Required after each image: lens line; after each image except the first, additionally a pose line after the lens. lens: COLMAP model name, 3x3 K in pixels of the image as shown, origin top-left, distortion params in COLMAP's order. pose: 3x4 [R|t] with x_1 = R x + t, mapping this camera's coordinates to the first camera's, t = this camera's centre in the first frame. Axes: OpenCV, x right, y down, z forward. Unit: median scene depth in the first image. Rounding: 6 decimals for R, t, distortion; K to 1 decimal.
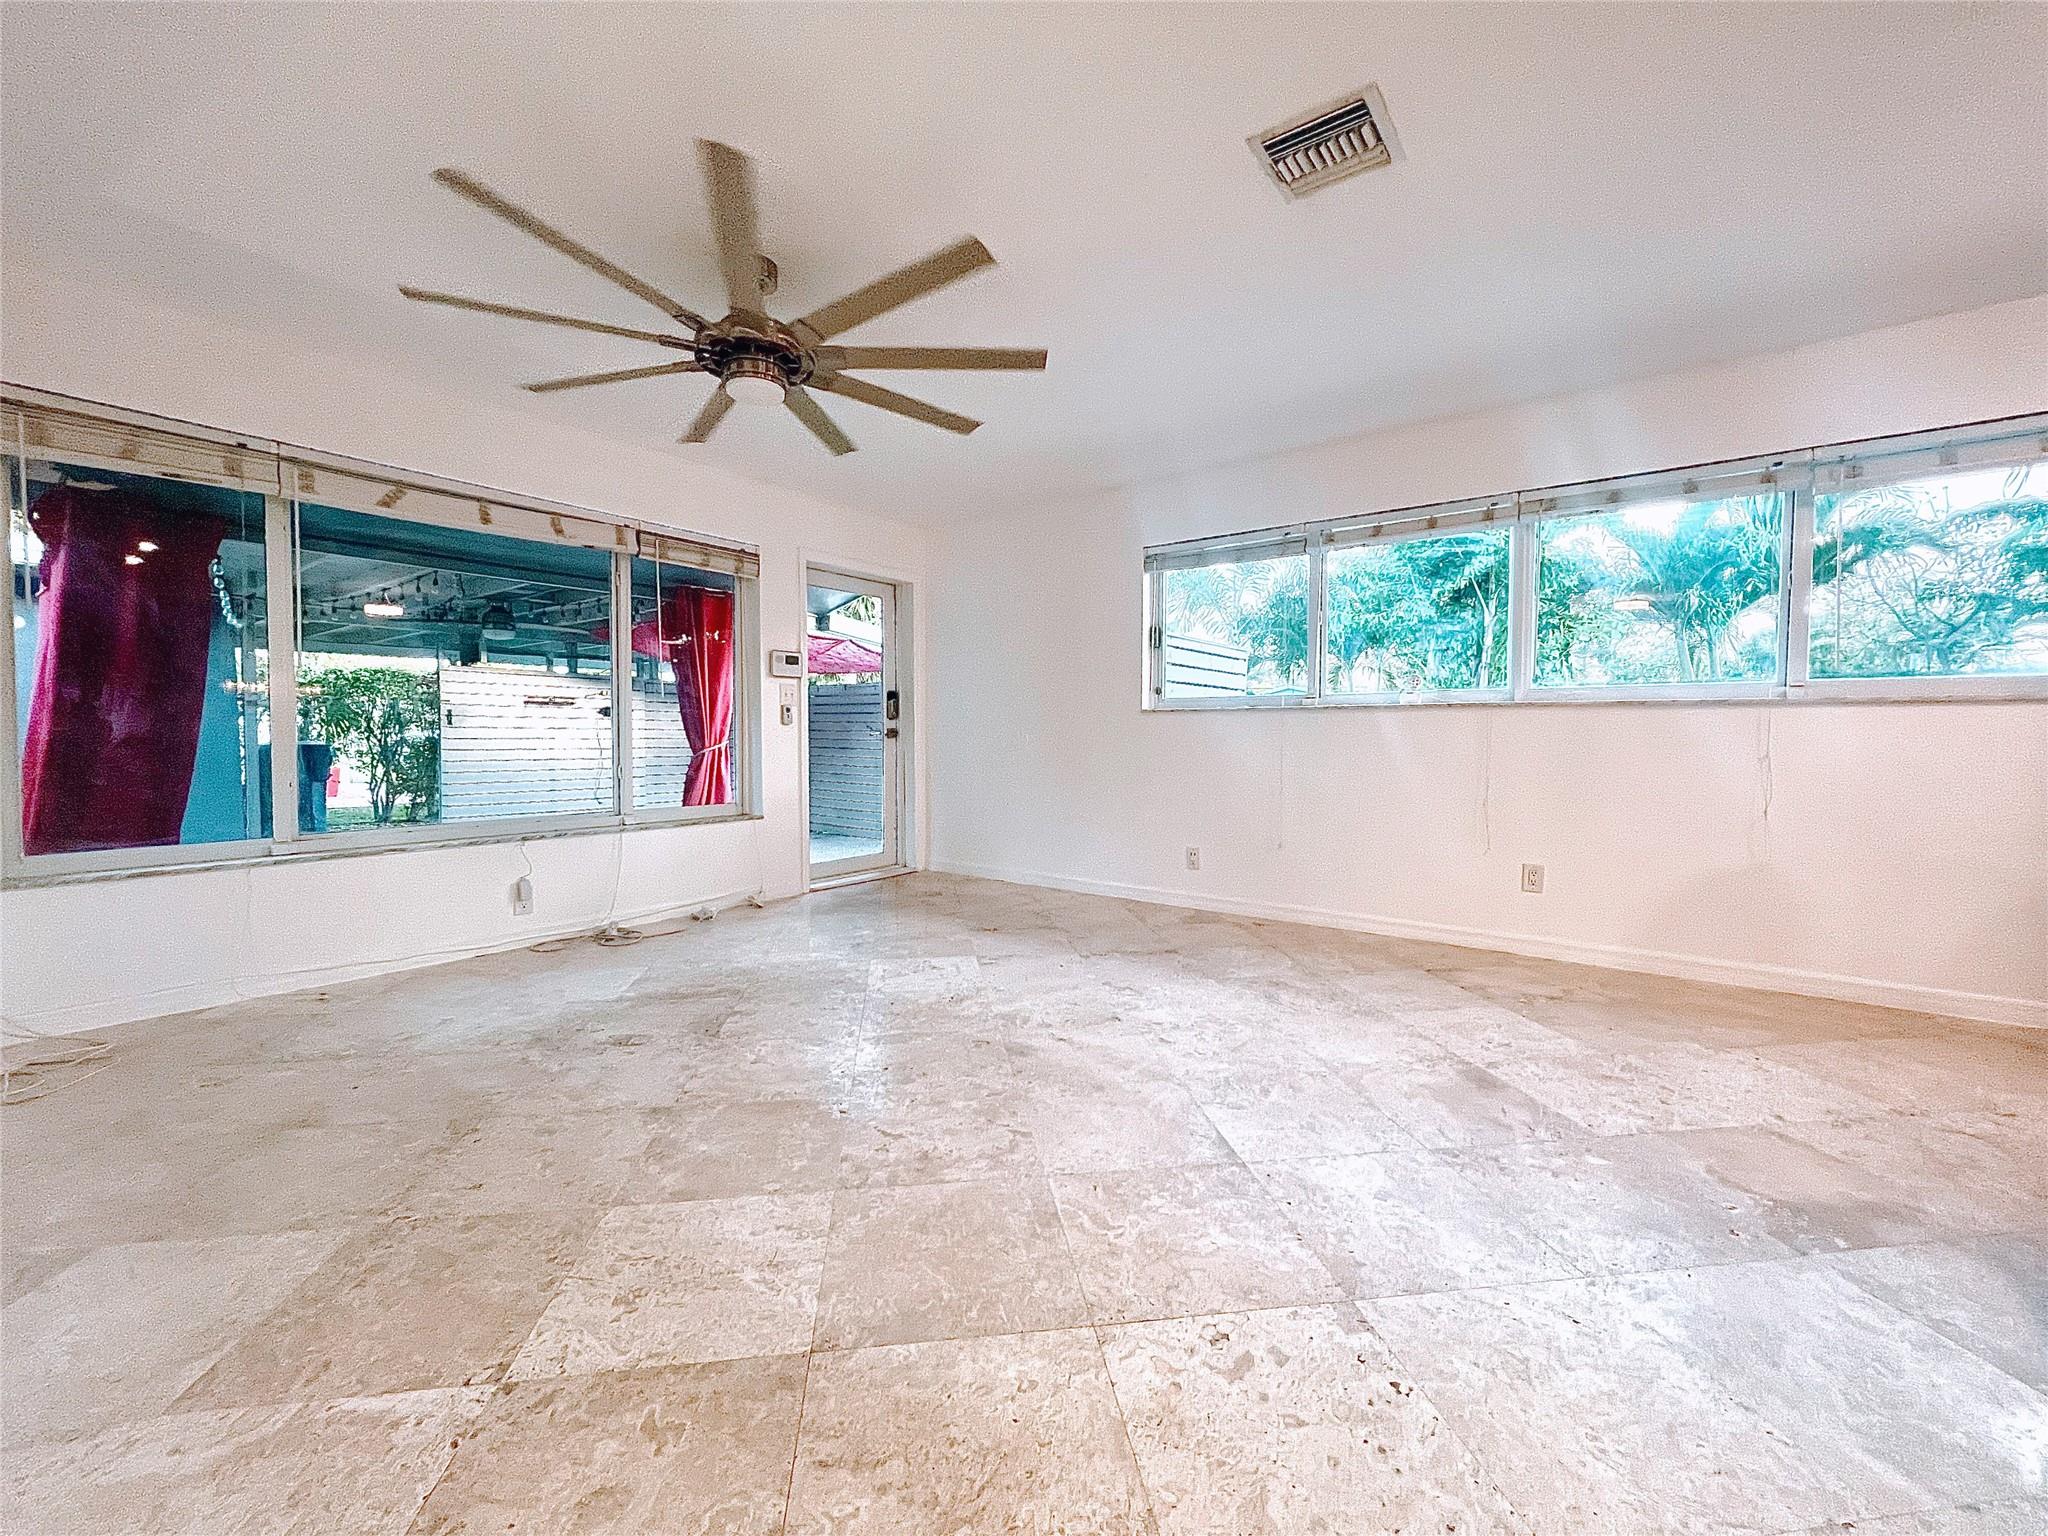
lens RADIAL K [[815.6, 0, 936.0], [0, 815.6, 768.6], [0, 0, 1]] dist [-0.004483, 0.001198]
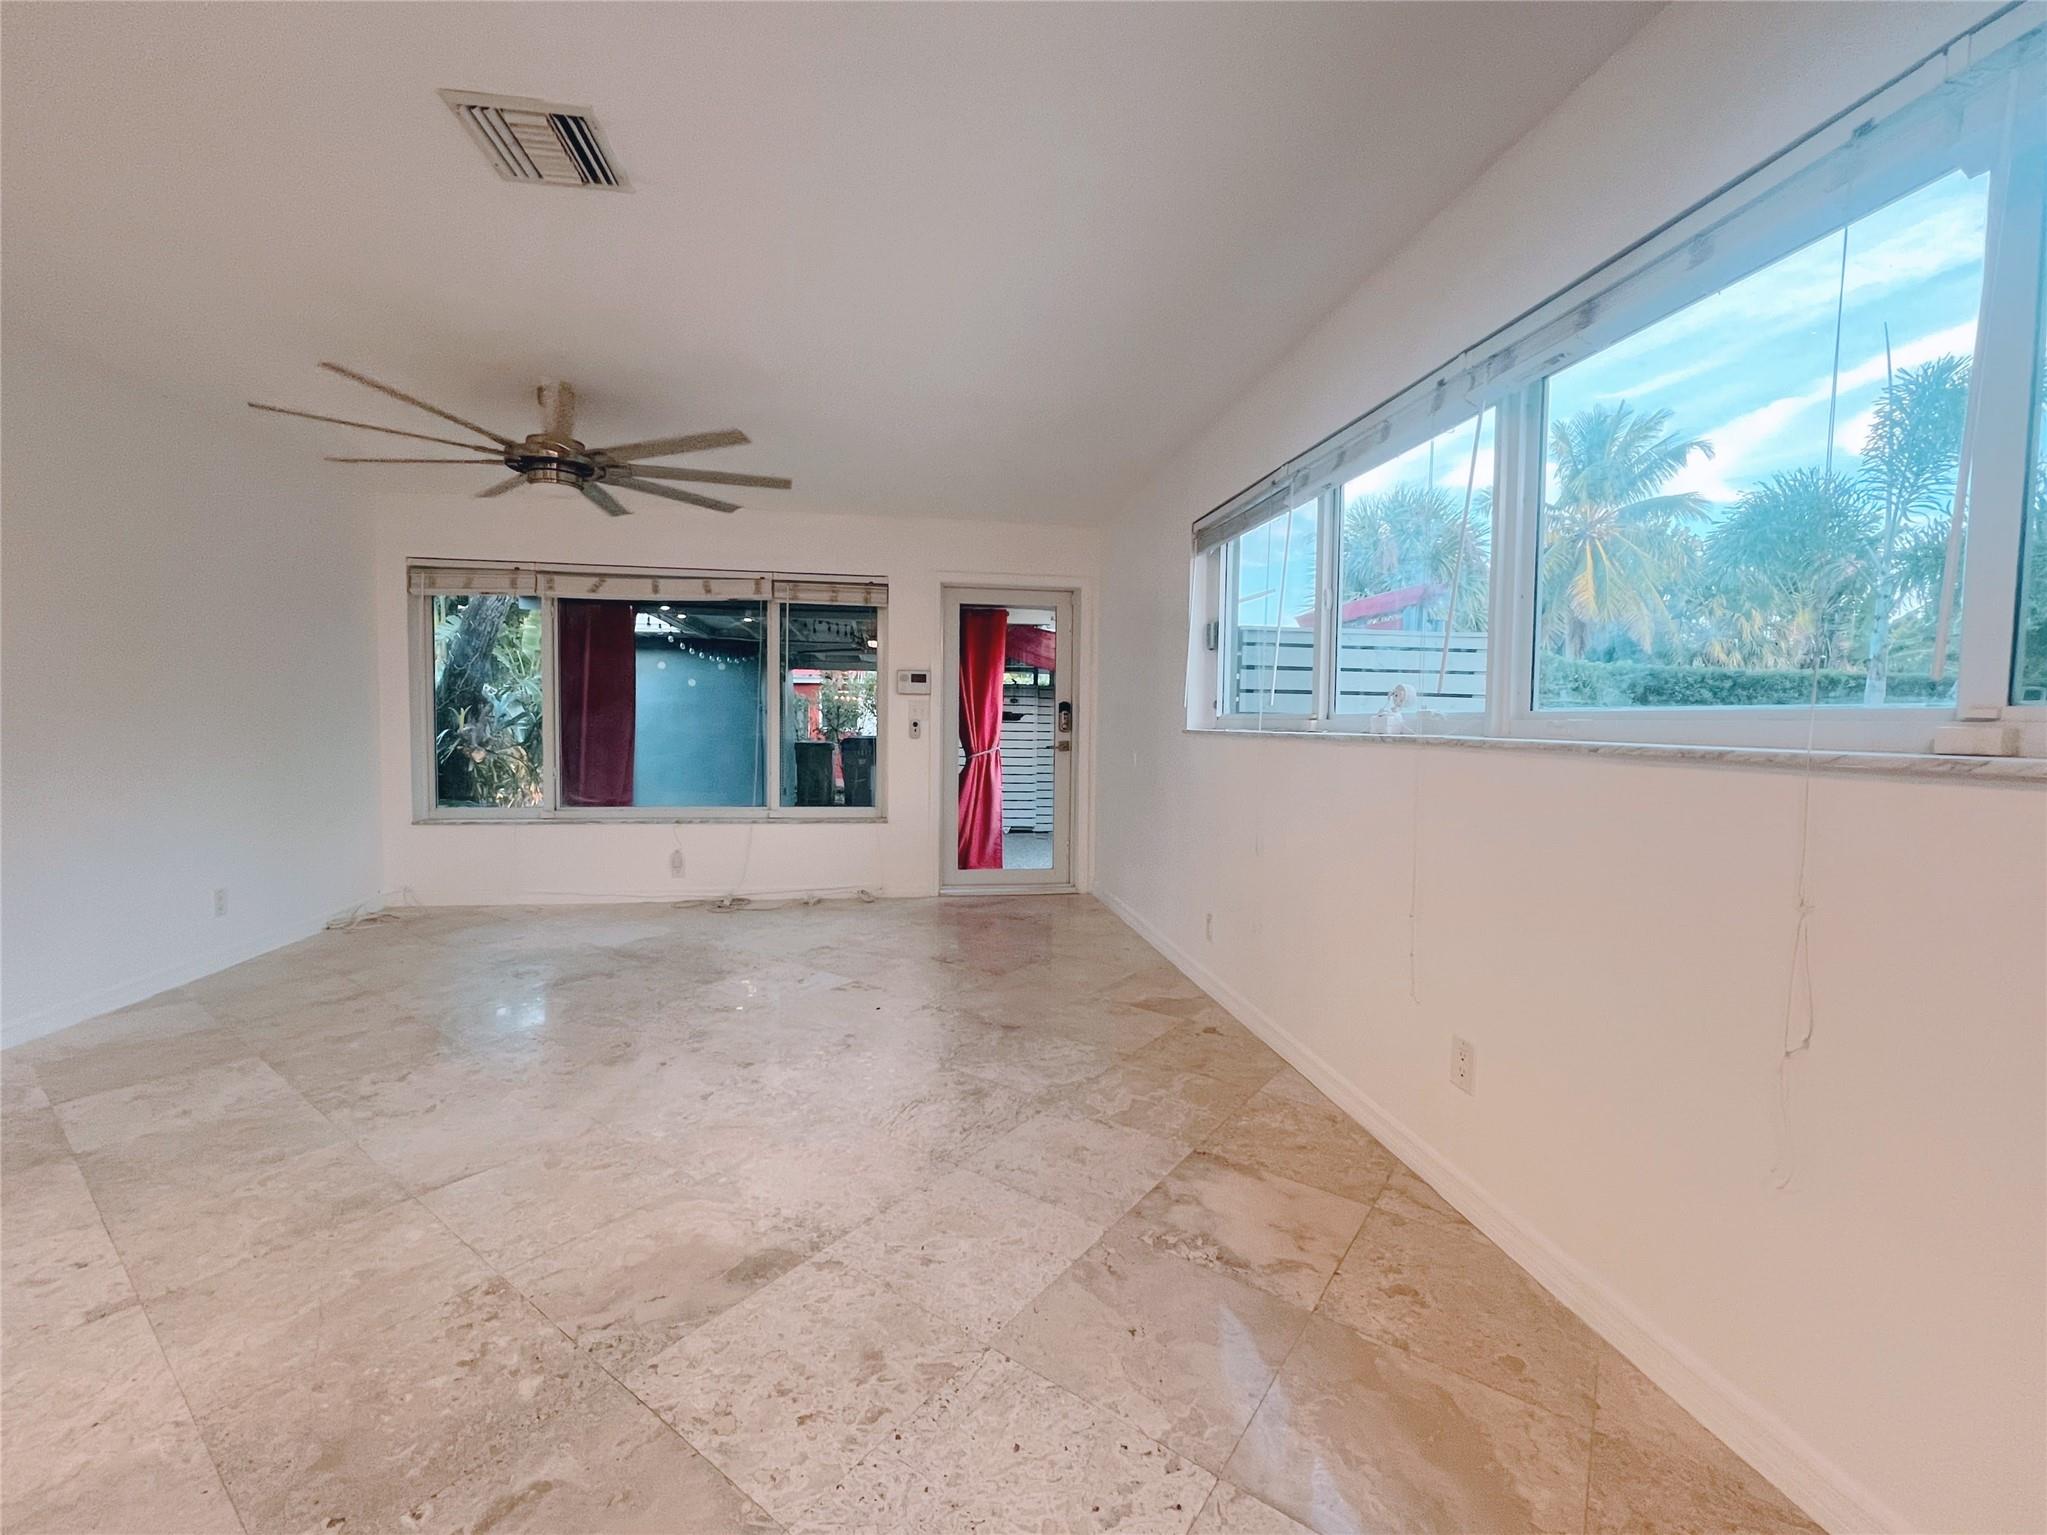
lens RADIAL K [[815.2, 0, 1015.1], [0, 815.2, 763.0], [0, 0, 1]] dist [-0.004483, 0.001198]
pose [[0.738707, 0.040992, -0.672779, 1.133536], [-0.037709, 0.999099, 0.019470, -0.083440], [0.672971, 0.010988, 0.739587, 0.520564]]
